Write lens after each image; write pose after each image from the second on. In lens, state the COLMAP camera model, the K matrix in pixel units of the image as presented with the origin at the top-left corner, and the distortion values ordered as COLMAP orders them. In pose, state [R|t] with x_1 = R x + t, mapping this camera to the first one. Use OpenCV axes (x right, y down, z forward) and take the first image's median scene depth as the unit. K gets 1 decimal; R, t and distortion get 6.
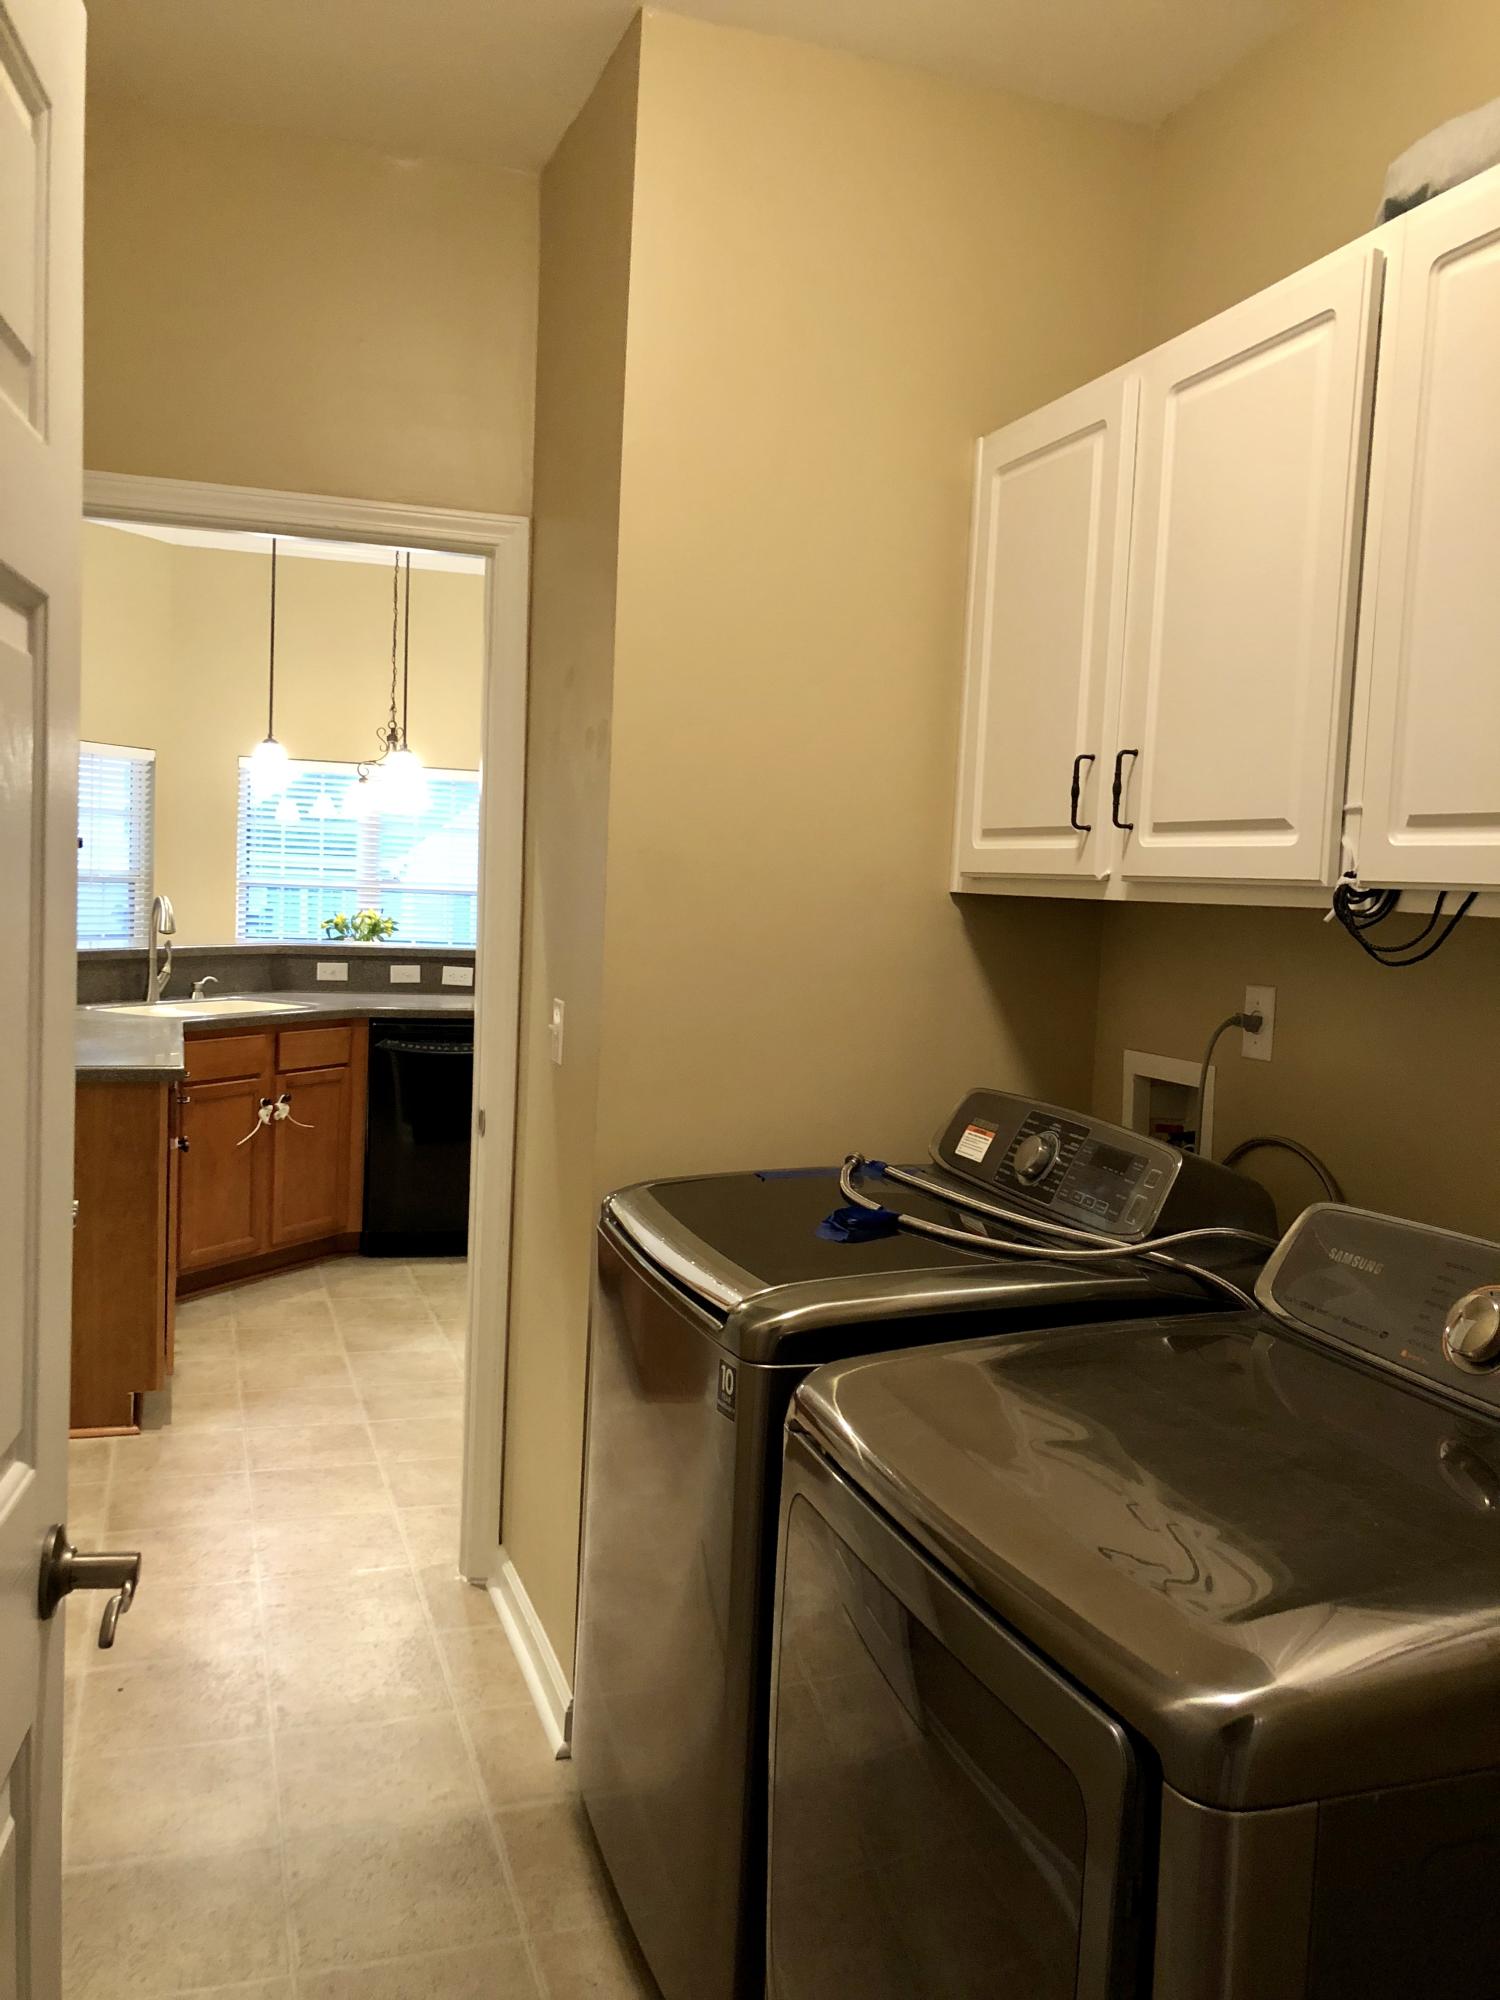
lens RADIAL K [[1662.6, 0, 743.6], [0, 1662.6, 999.1], [0, 0, 1]] dist [0.008658, 0.008539]
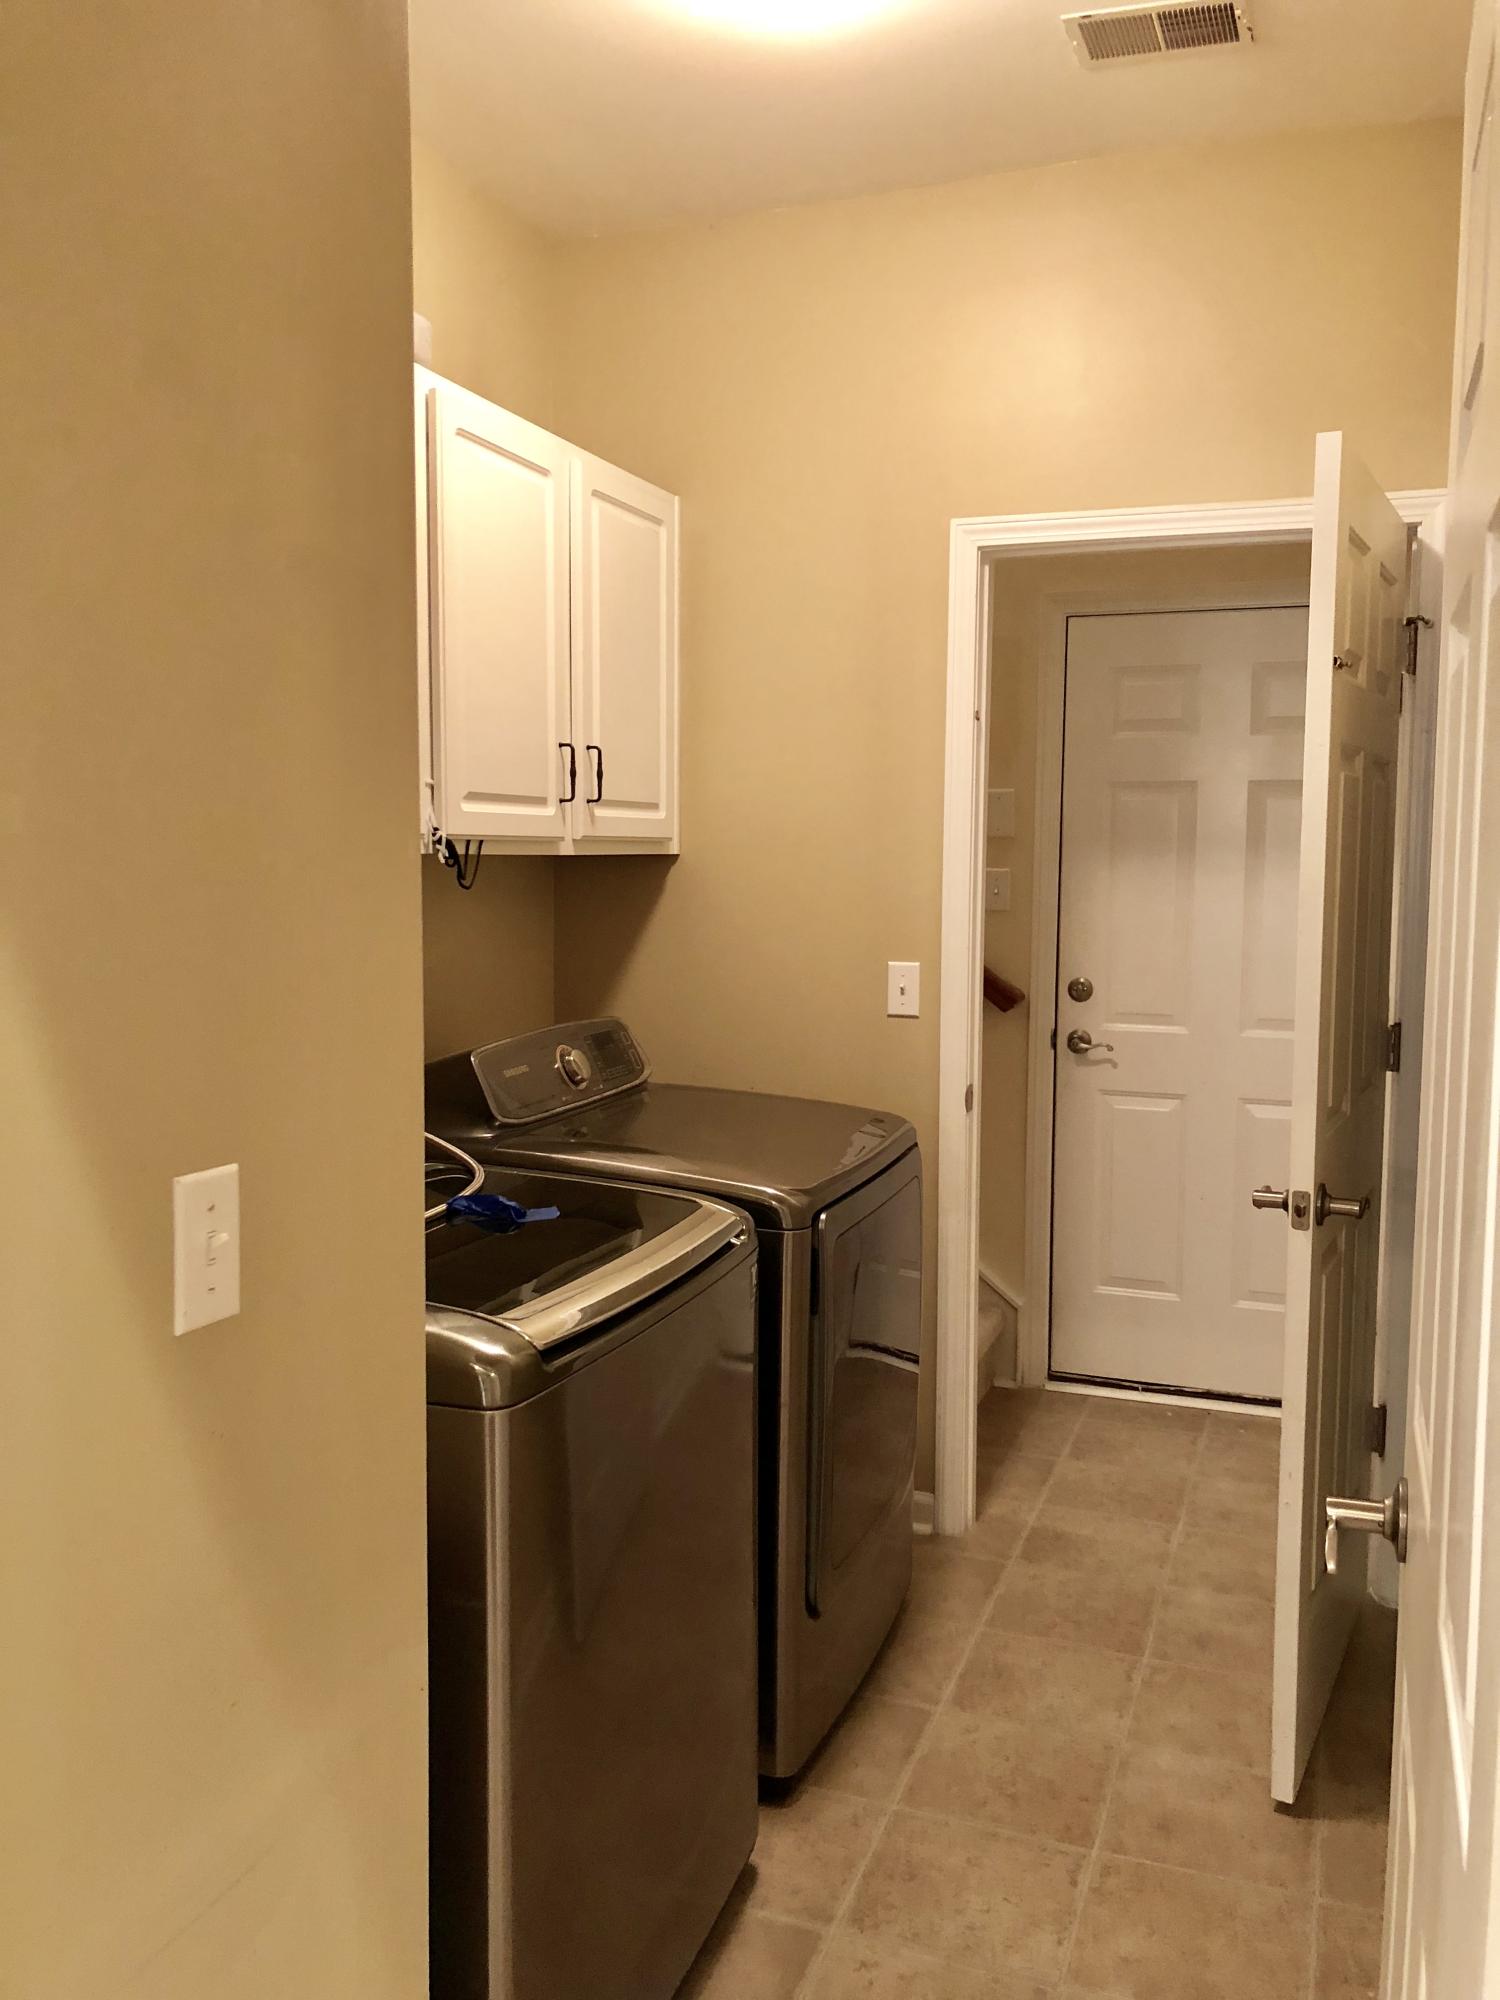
lens RADIAL K [[1662.6, 0, 738.1], [0, 1662.6, 1003.6], [0, 0, 1]] dist [0.008658, 0.008539]
pose [[-0.781830, -0.095115, 0.616194, -0.777554], [0.019732, 0.984026, 0.176930, -0.187267], [-0.623179, 0.150488, -0.767464, 2.086860]]
